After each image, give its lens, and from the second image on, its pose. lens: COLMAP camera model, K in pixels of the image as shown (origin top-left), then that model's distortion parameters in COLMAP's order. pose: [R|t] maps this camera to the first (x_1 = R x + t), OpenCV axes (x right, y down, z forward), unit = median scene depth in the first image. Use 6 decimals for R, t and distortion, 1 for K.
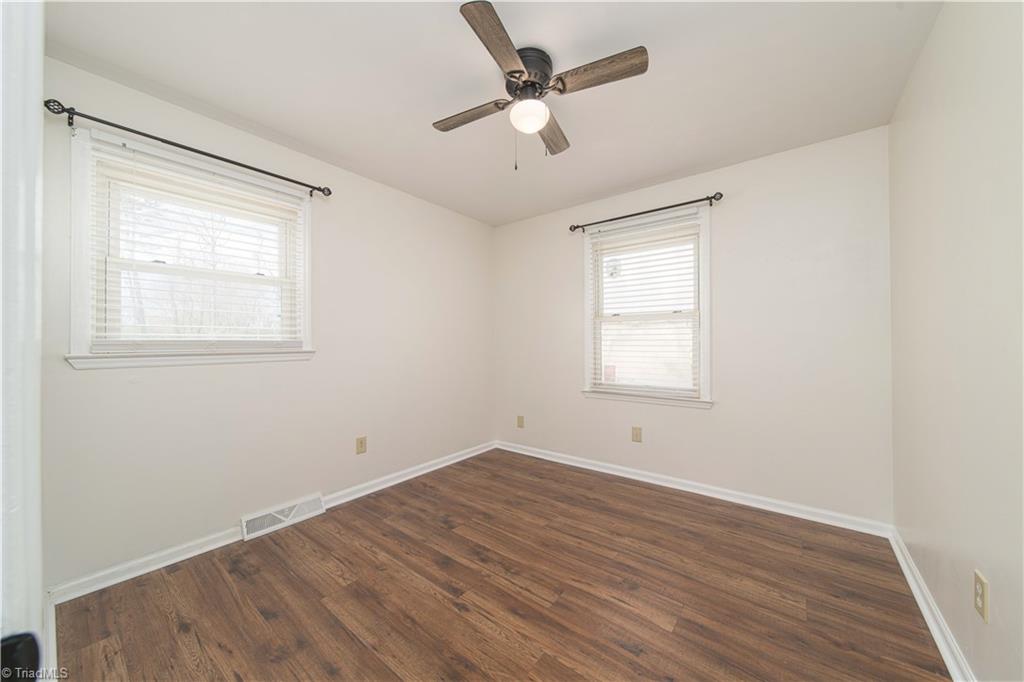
lens RADIAL K [[361.9, 0, 518.3], [0, 361.9, 340.2], [0, 0, 1]] dist [-0.000136, -0.000031]
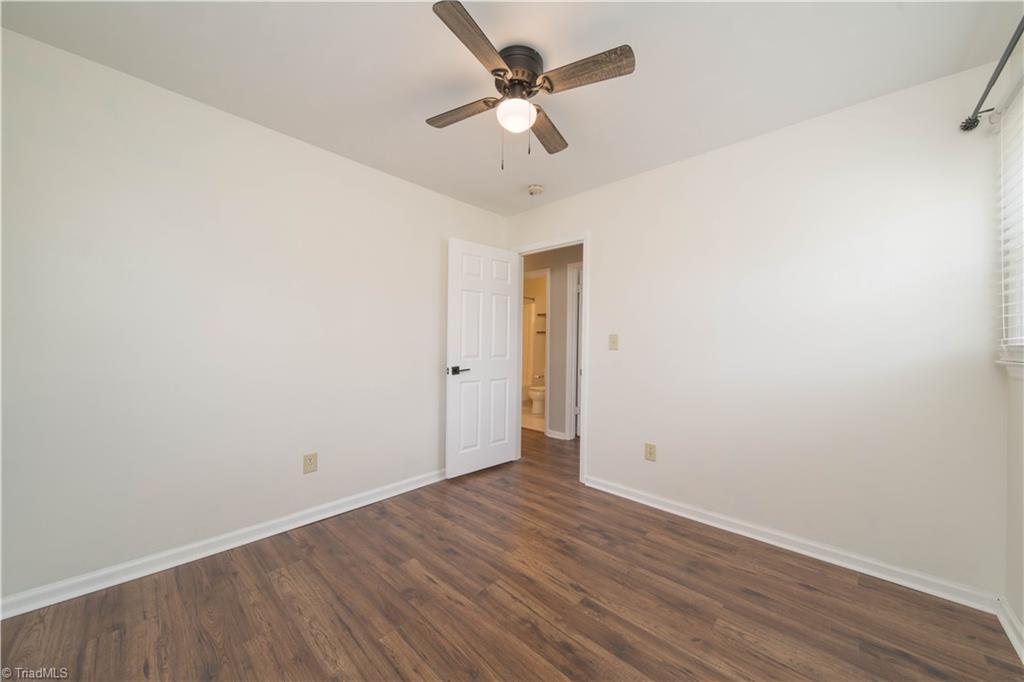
lens RADIAL K [[361.9, 0, 518.3], [0, 361.9, 340.2], [0, 0, 1]] dist [-0.000136, -0.000031]
pose [[-0.995785, -0.007535, 0.091410, -0.067842], [-0.008625, 0.999896, -0.011533, 0.007046], [-0.091313, -0.012272, -0.995747, 1.982065]]
